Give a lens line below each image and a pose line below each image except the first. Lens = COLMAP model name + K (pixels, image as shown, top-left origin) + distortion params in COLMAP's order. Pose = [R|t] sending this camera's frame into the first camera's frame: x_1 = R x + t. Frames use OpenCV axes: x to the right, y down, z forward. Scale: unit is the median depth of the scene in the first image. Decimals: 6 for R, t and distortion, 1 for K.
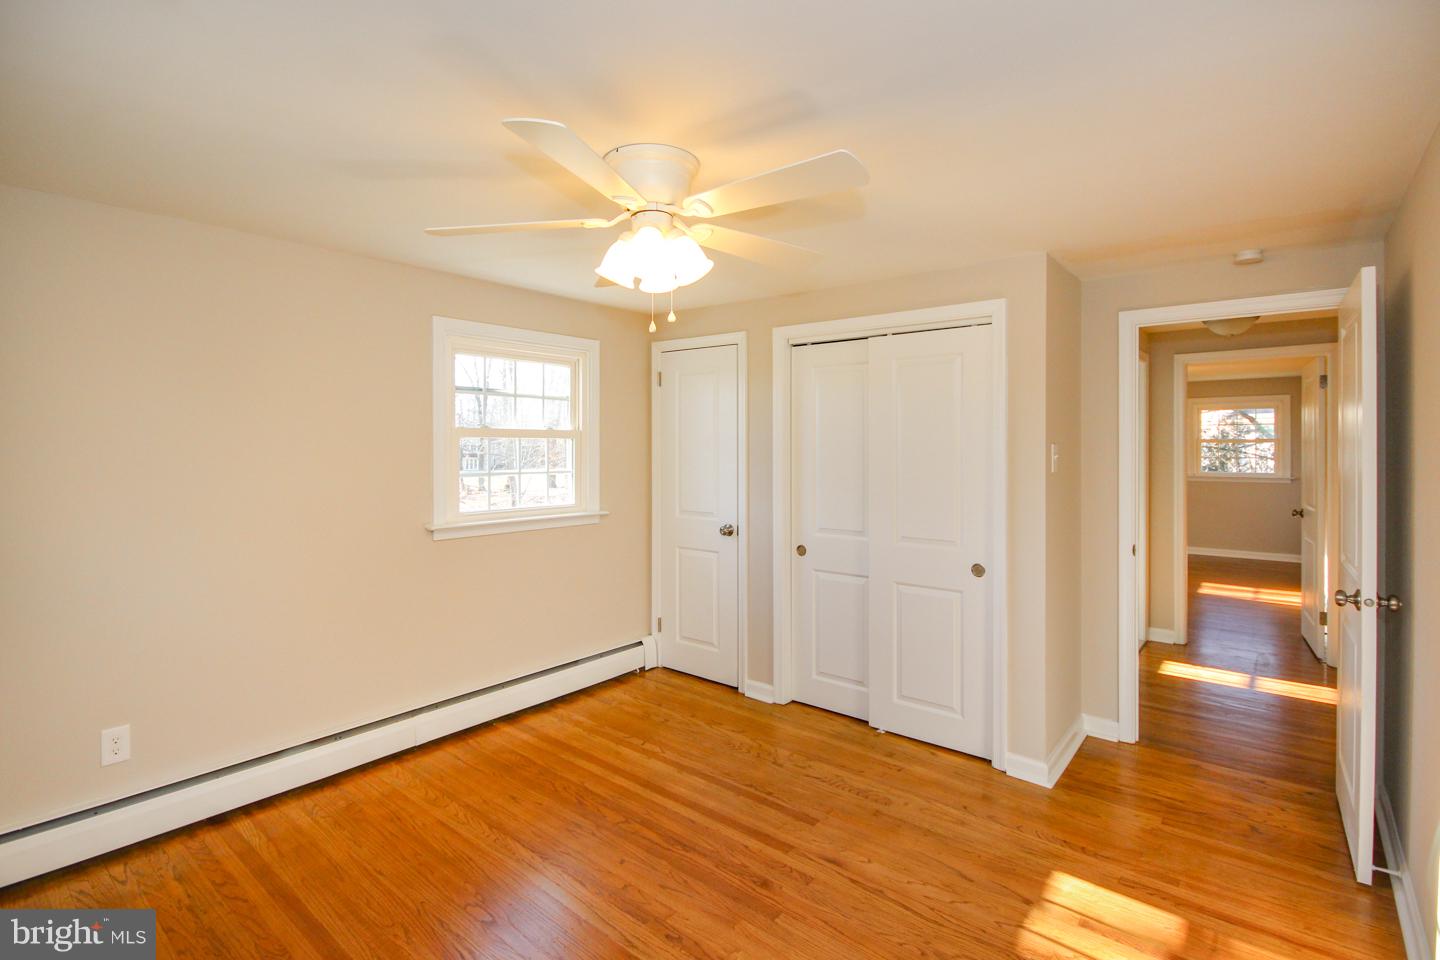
lens RADIAL K [[680.0, 0, 707.8], [0, 680.0, 452.6], [0, 0, 1]] dist [-0.006563, -0.000619]
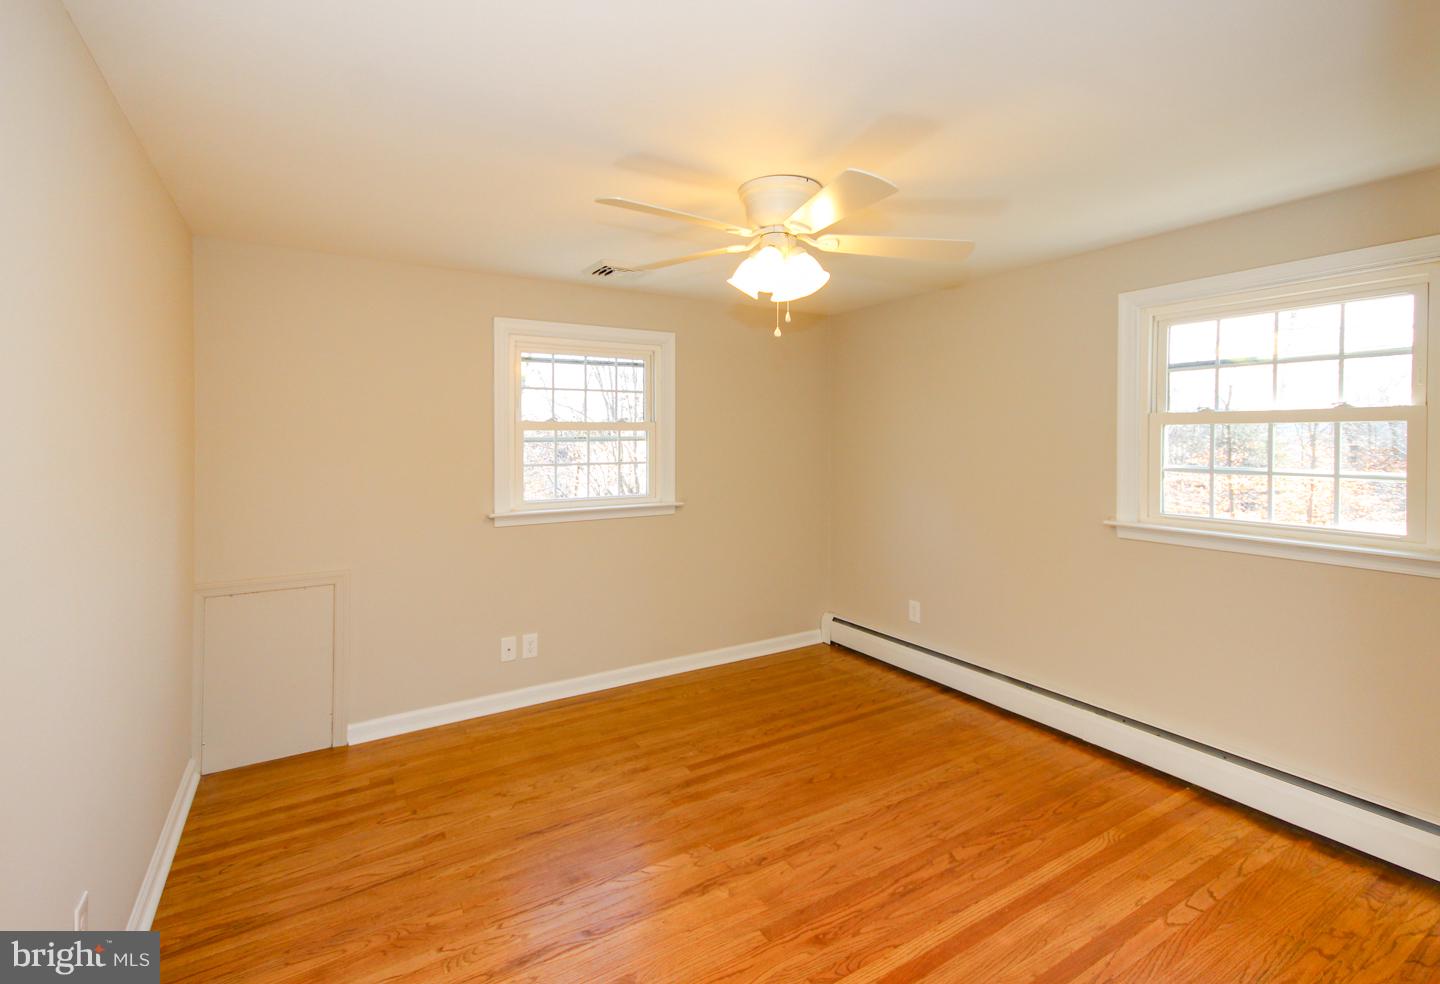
lens RADIAL K [[664.1, 0, 724.3], [0, 664.1, 442.2], [0, 0, 1]] dist [0.023364, -0.000159]
pose [[-0.315520, 0.006087, -0.948899, 0.854055], [-0.008705, 0.999919, 0.009309, -0.004940], [0.948879, 0.011197, -0.315442, 1.054081]]
